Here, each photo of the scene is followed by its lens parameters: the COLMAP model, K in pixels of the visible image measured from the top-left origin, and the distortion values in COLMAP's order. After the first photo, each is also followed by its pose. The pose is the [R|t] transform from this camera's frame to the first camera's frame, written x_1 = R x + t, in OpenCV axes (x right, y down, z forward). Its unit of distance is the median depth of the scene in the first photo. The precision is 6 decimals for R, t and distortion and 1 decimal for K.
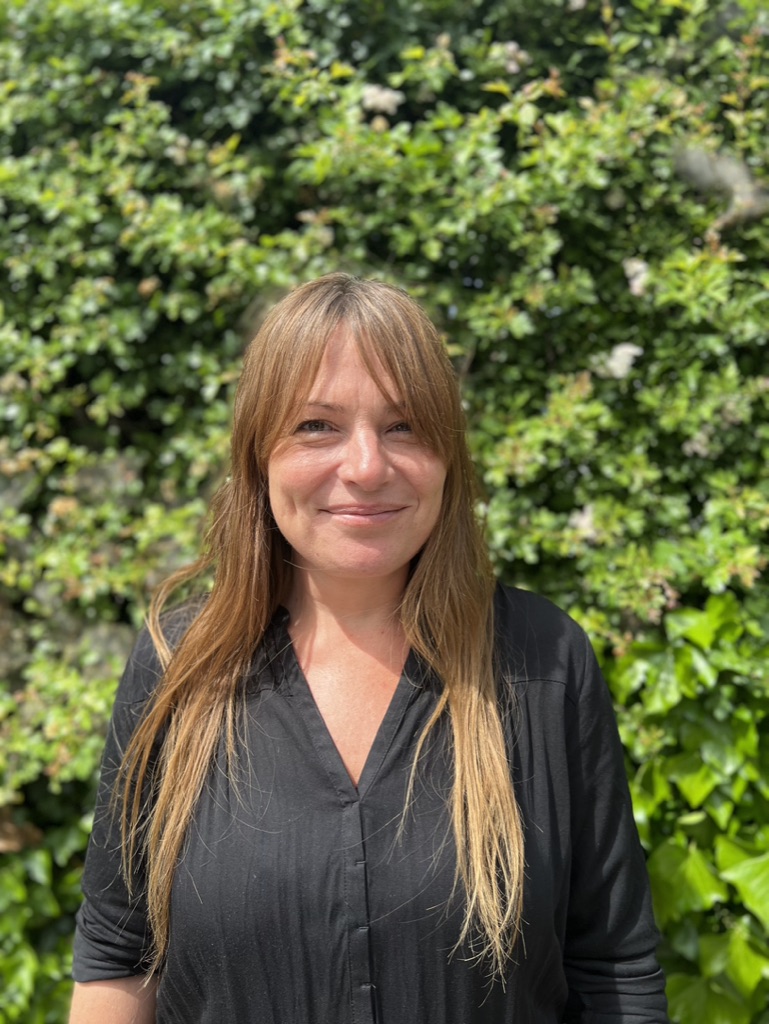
lens RADIAL K [[787.1, 0, 382.3], [0, 787.1, 514.1], [0, 0, 1]] dist [0.039167, -0.039972]
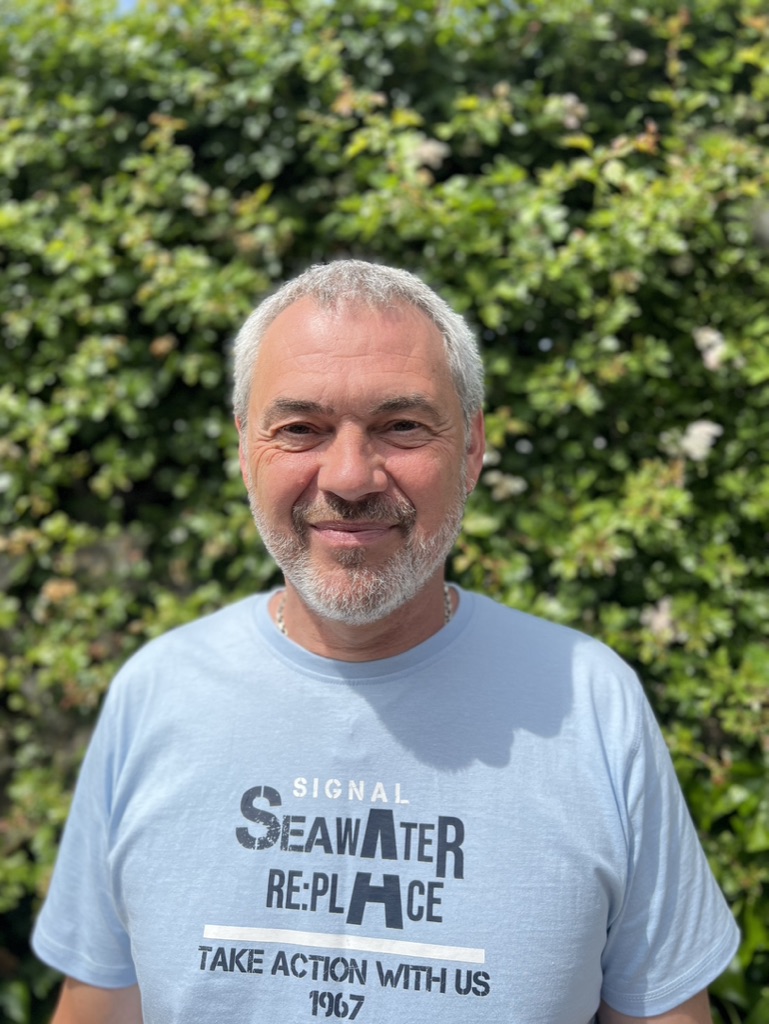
lens RADIAL K [[787.1, 0, 381.6], [0, 787.1, 514.5], [0, 0, 1]] dist [0.039167, -0.039972]
pose [[0.999136, 0.010615, 0.040175, -0.085681], [-0.008415, 0.998477, -0.054526, -0.052360], [-0.040692, 0.054141, 0.997704, 0.109115]]
